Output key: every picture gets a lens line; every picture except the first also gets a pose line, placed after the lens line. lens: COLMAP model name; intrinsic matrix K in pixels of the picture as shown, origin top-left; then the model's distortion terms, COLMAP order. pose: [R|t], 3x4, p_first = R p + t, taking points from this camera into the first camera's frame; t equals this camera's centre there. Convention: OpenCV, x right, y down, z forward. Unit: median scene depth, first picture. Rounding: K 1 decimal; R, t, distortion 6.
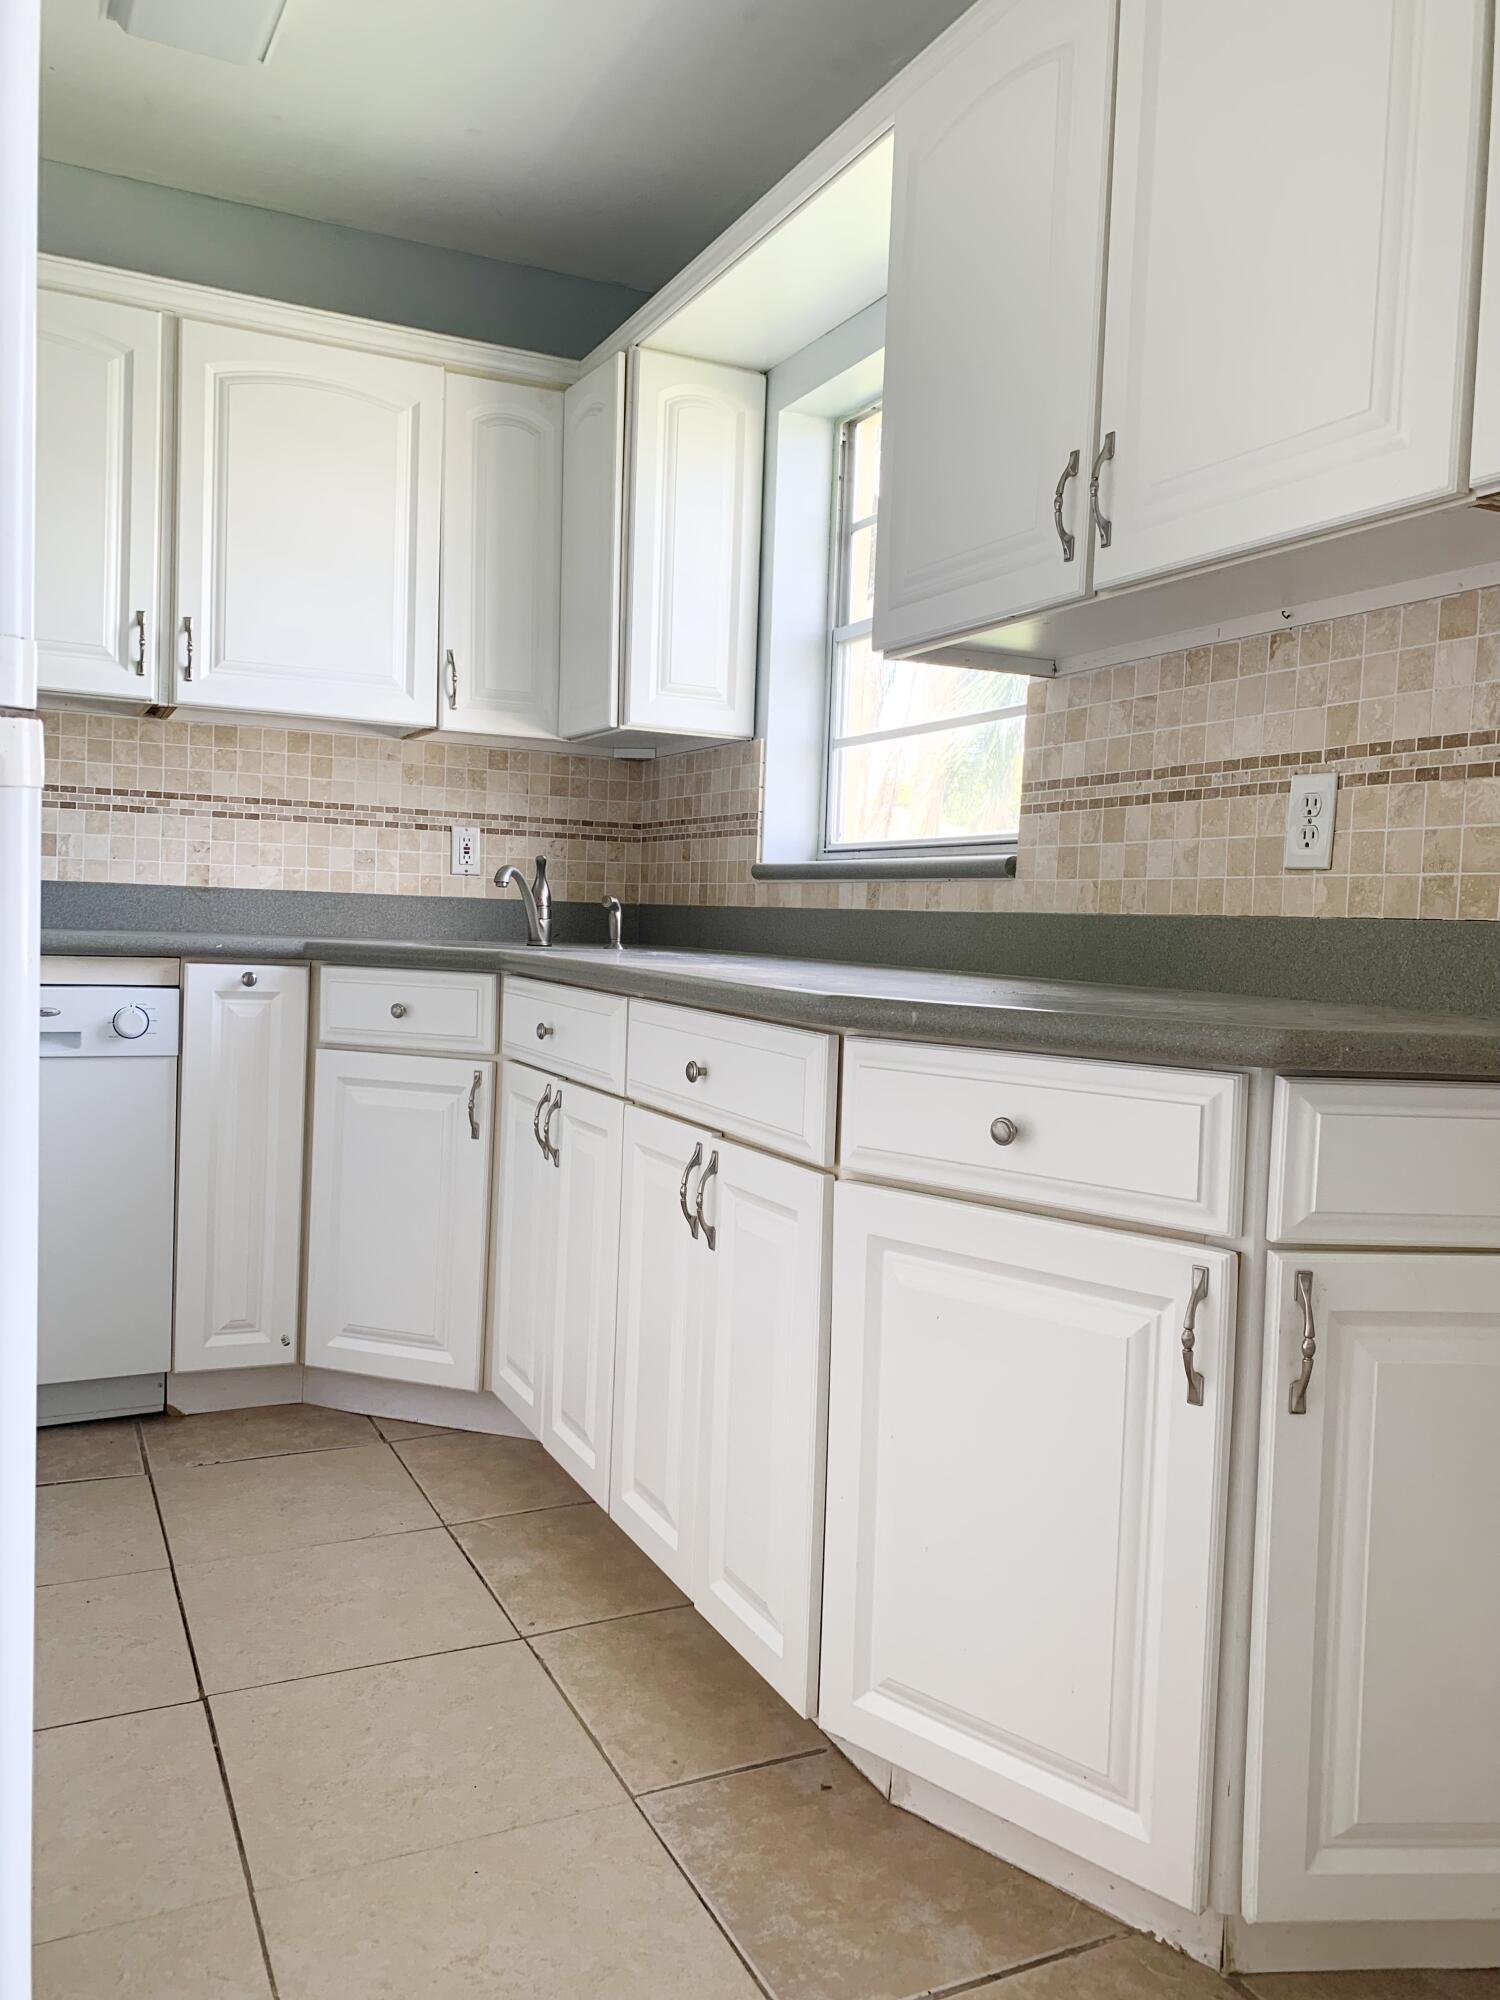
lens RADIAL K [[1541.0, 0, 773.1], [0, 1541.0, 1000.9], [0, 0, 1]] dist [0.057303, -0.072576]
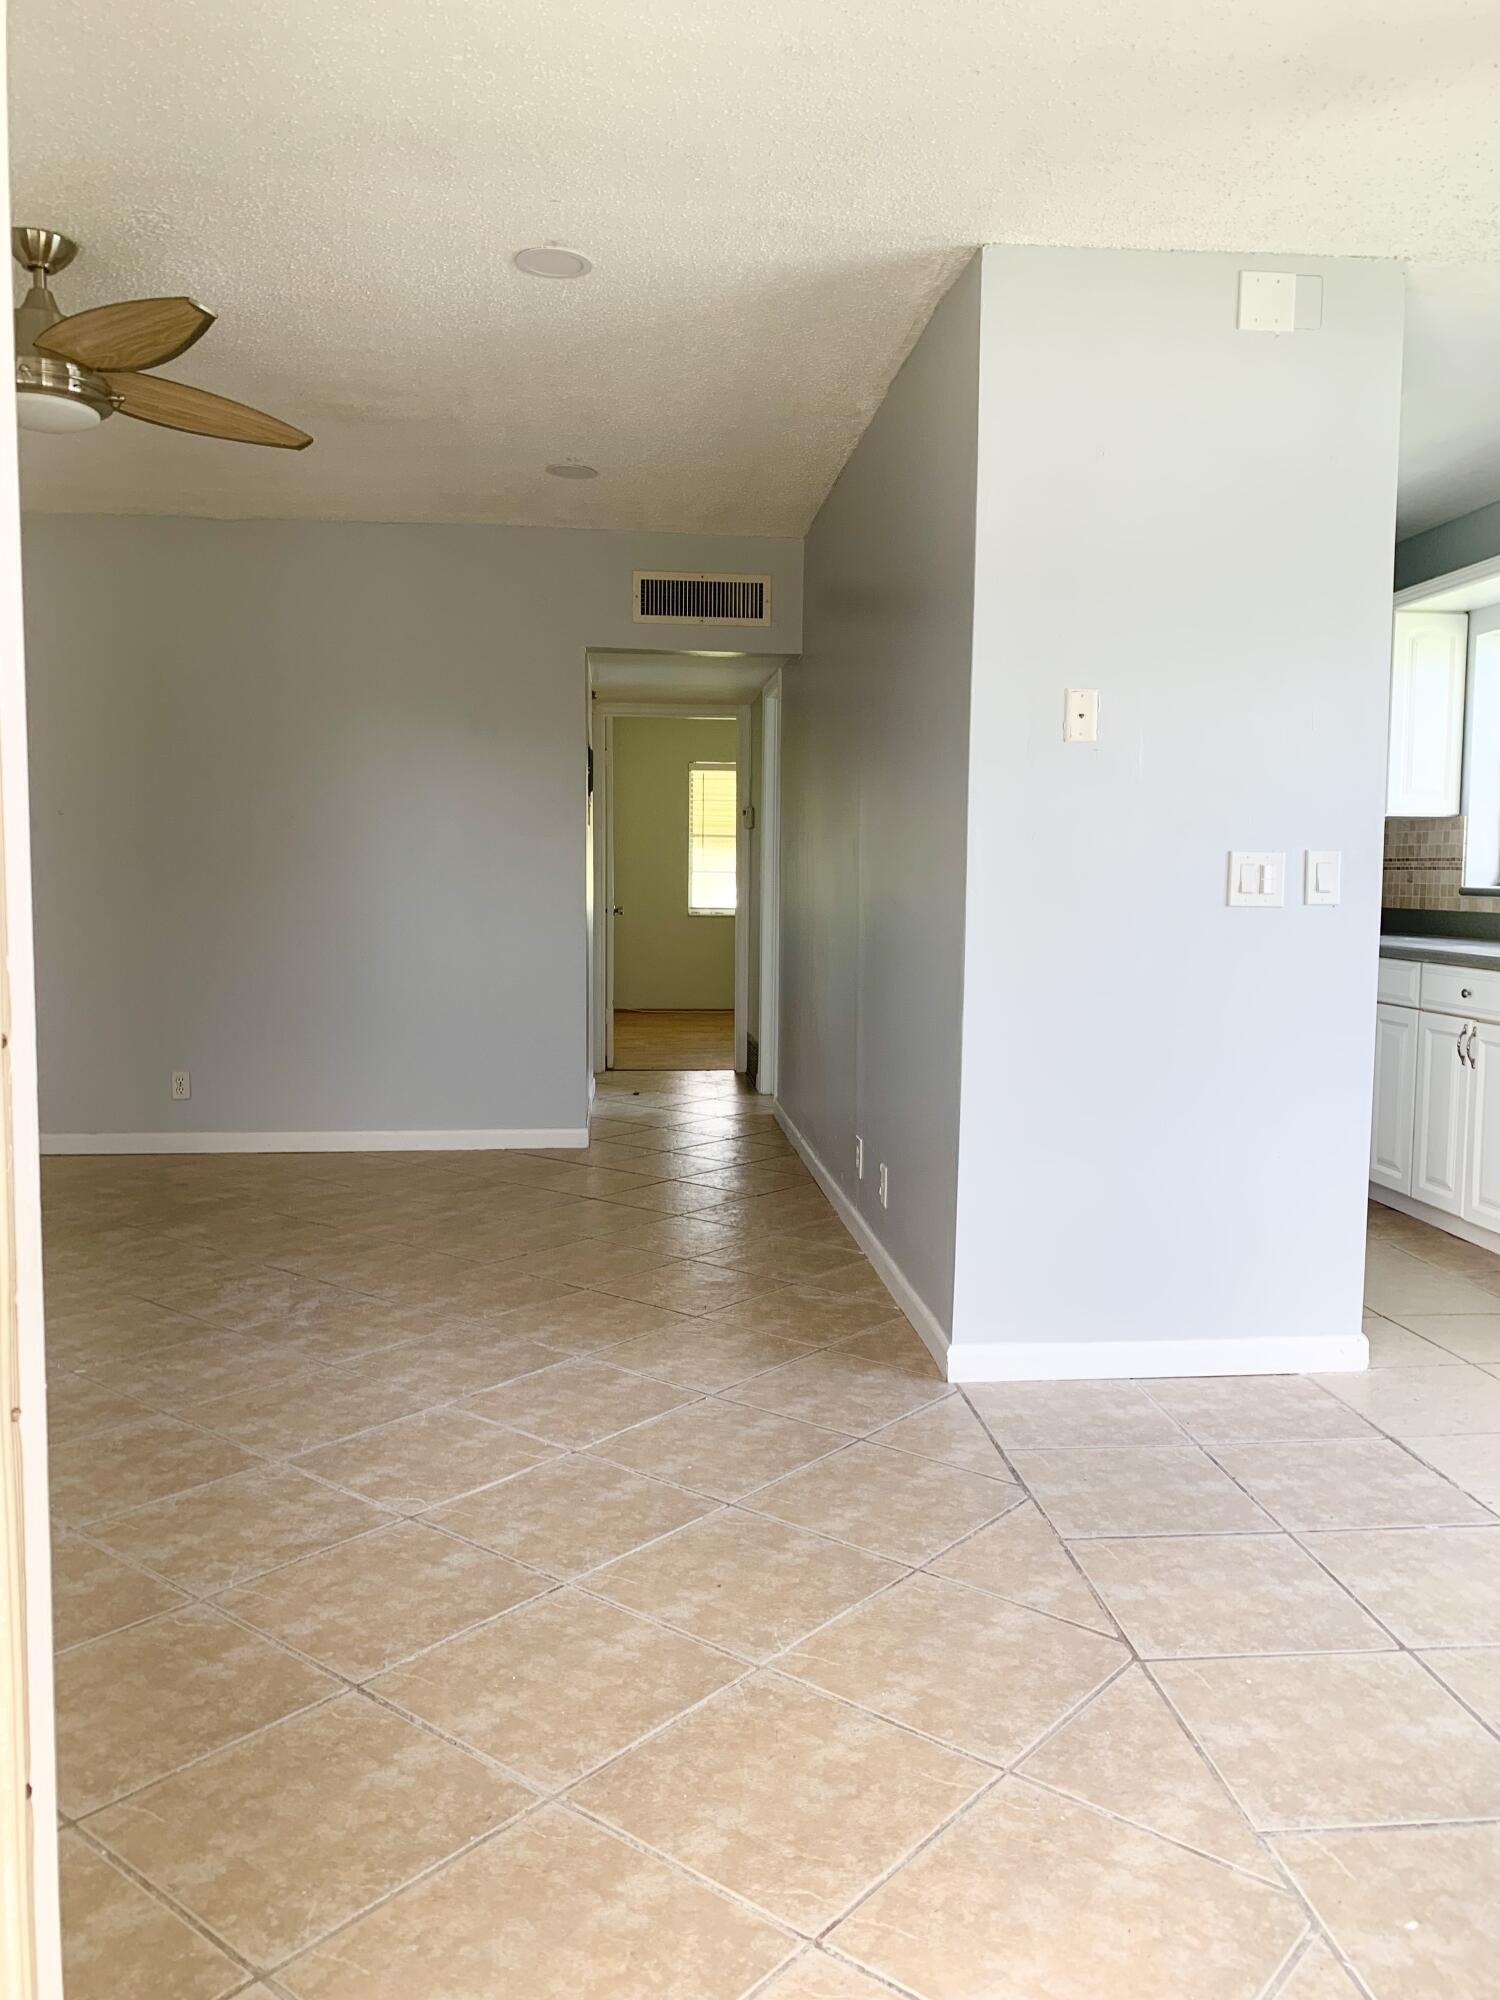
lens RADIAL K [[1541.0, 0, 773.1], [0, 1541.0, 1000.9], [0, 0, 1]] dist [0.057303, -0.072576]
pose [[0.934998, -0.002636, -0.354644, -0.118165], [0.009405, 0.999805, 0.017365, 0.003633], [0.354529, -0.019572, 0.934840, -0.953745]]
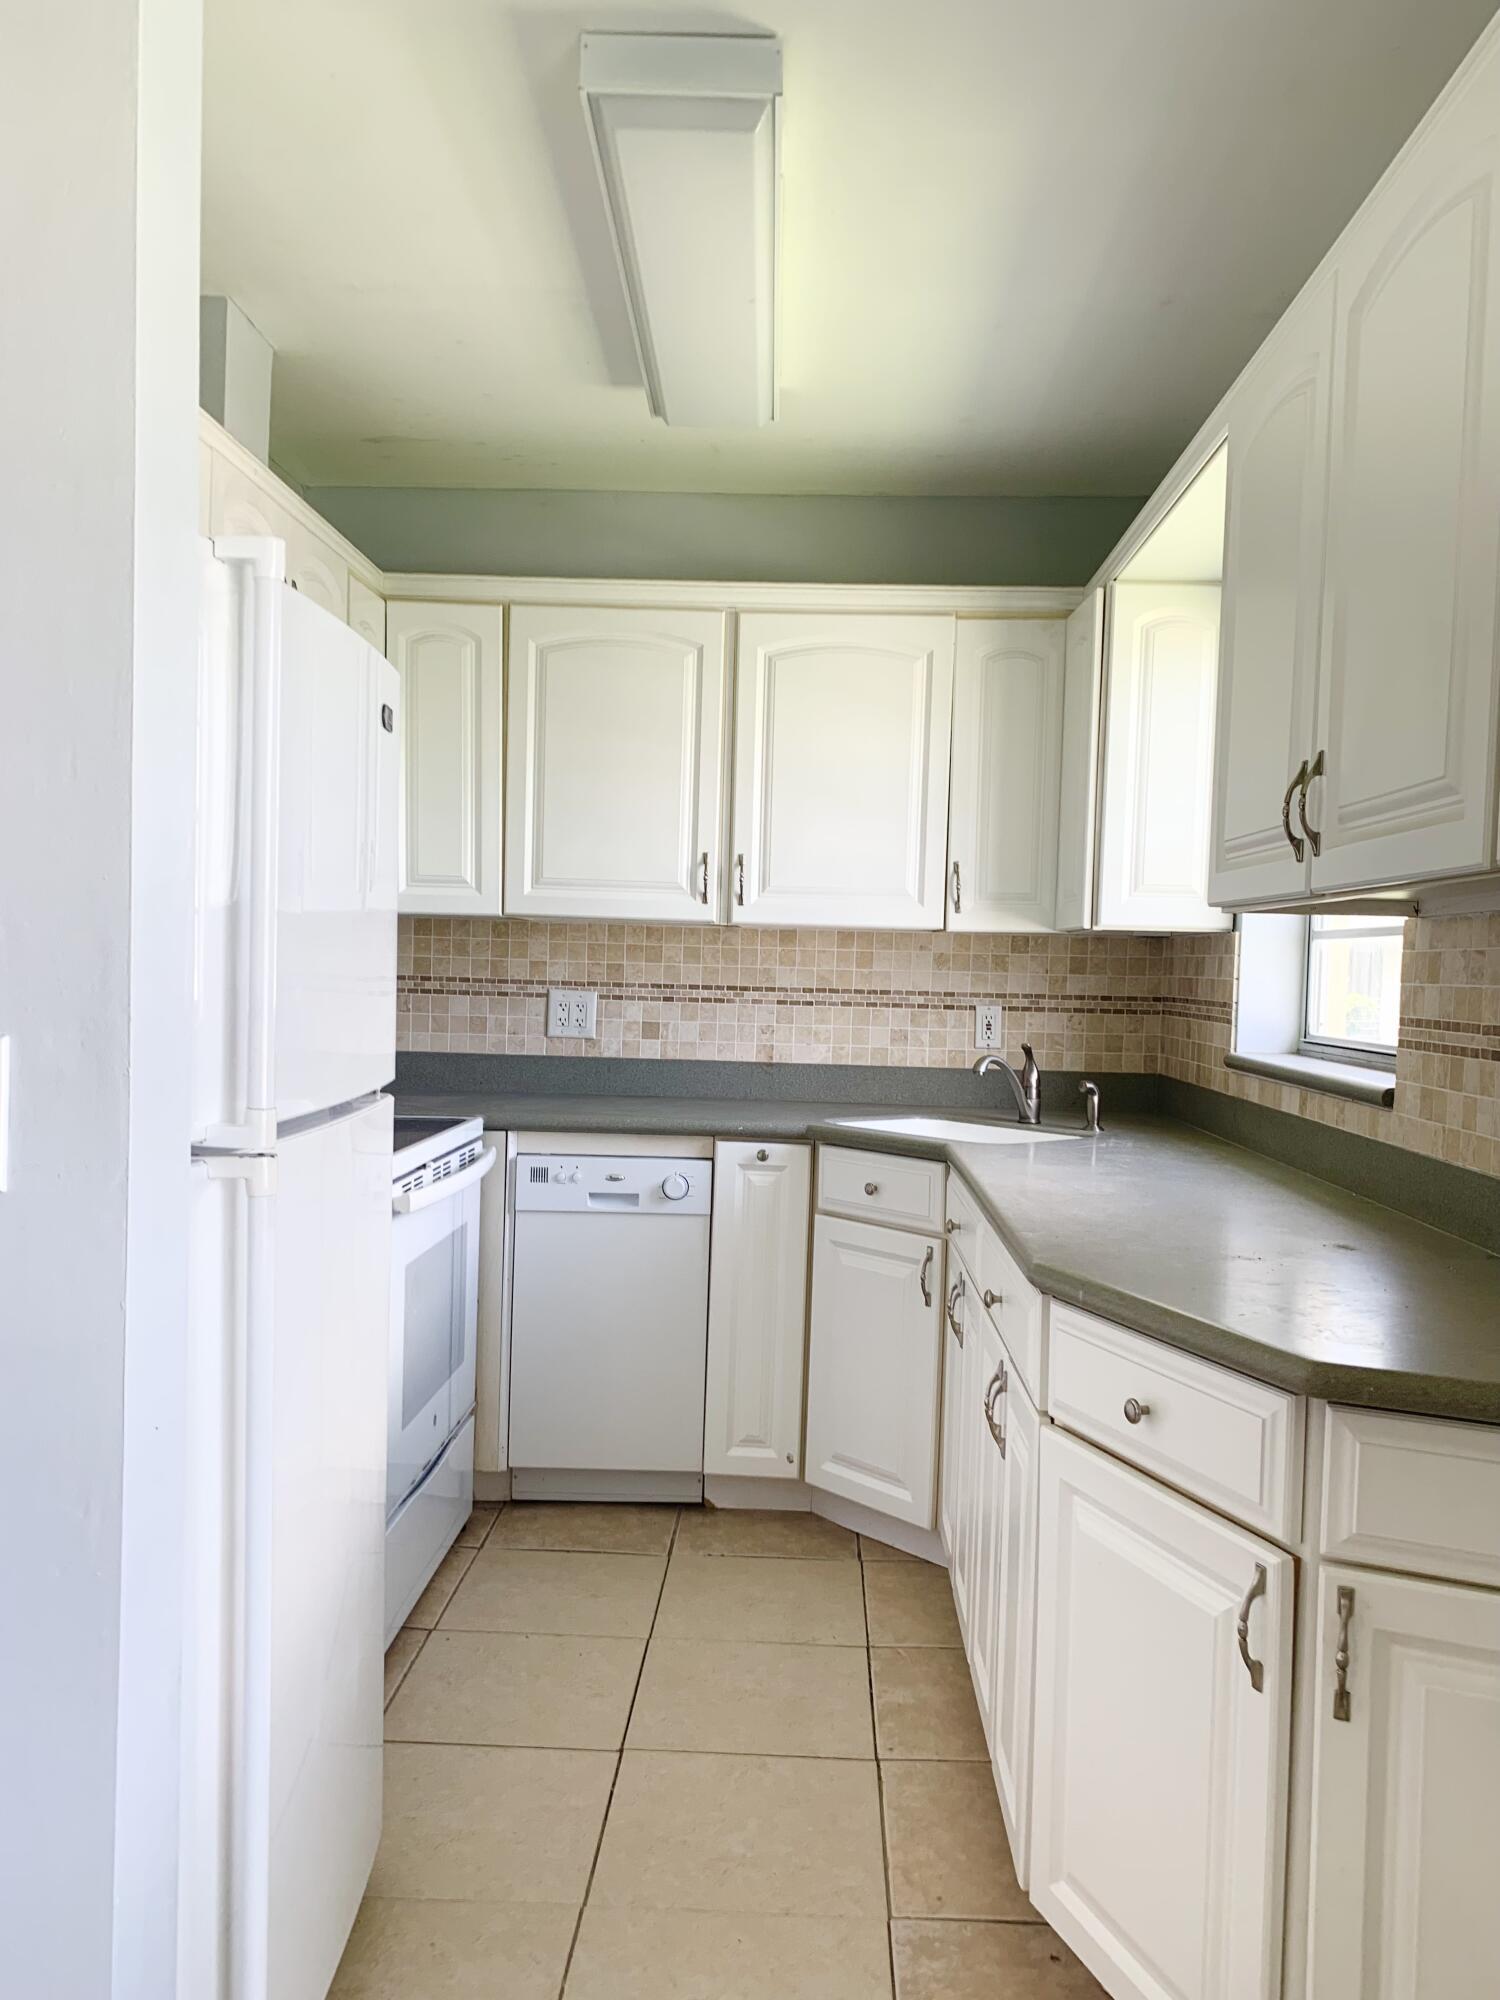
lens RADIAL K [[1544.1, 0, 750.9], [0, 1544.1, 1036.2], [0, 0, 1]] dist [0.102299, -0.131353]
pose [[0.879852, 0.008615, -0.475169, 0.202977], [-0.020303, 0.999604, -0.019471, -0.073802], [0.474813, 0.026779, 0.879679, -0.069733]]
